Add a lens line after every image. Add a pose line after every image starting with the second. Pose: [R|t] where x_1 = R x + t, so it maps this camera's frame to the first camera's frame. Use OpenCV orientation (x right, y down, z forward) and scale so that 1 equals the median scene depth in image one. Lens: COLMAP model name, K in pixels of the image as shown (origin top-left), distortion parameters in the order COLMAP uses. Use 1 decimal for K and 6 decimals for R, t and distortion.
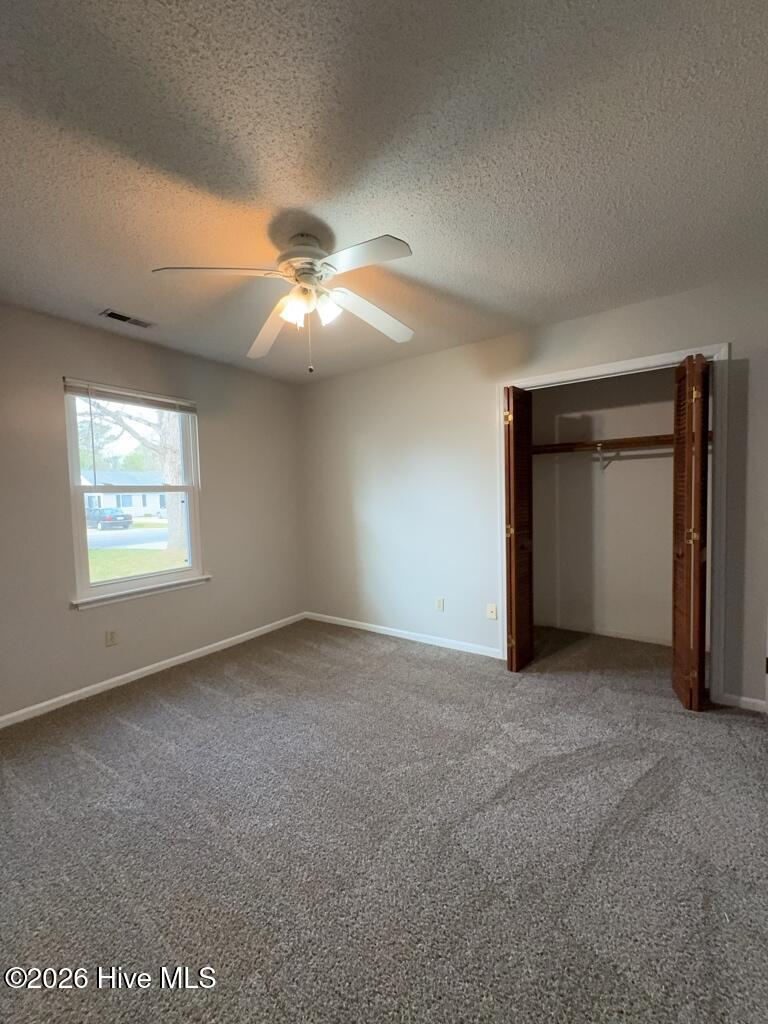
lens RADIAL K [[407.6, 0, 384.9], [0, 407.6, 509.7], [0, 0, 1]] dist [-0.001345, 0.000356]
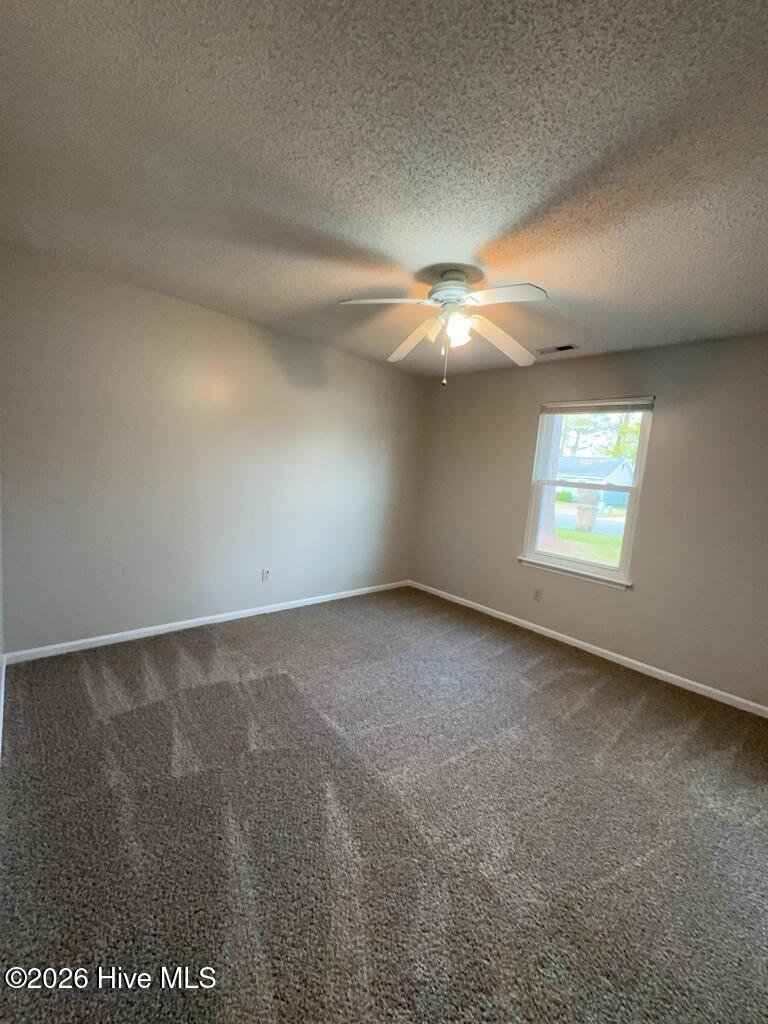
lens RADIAL K [[407.6, 0, 384.9], [0, 407.6, 509.7], [0, 0, 1]] dist [-0.001345, 0.000356]
pose [[-0.219830, 0.112237, -0.969060, 0.656343], [-0.114007, 0.983597, 0.139783, -0.082243], [0.968854, 0.141208, -0.203428, 0.699582]]
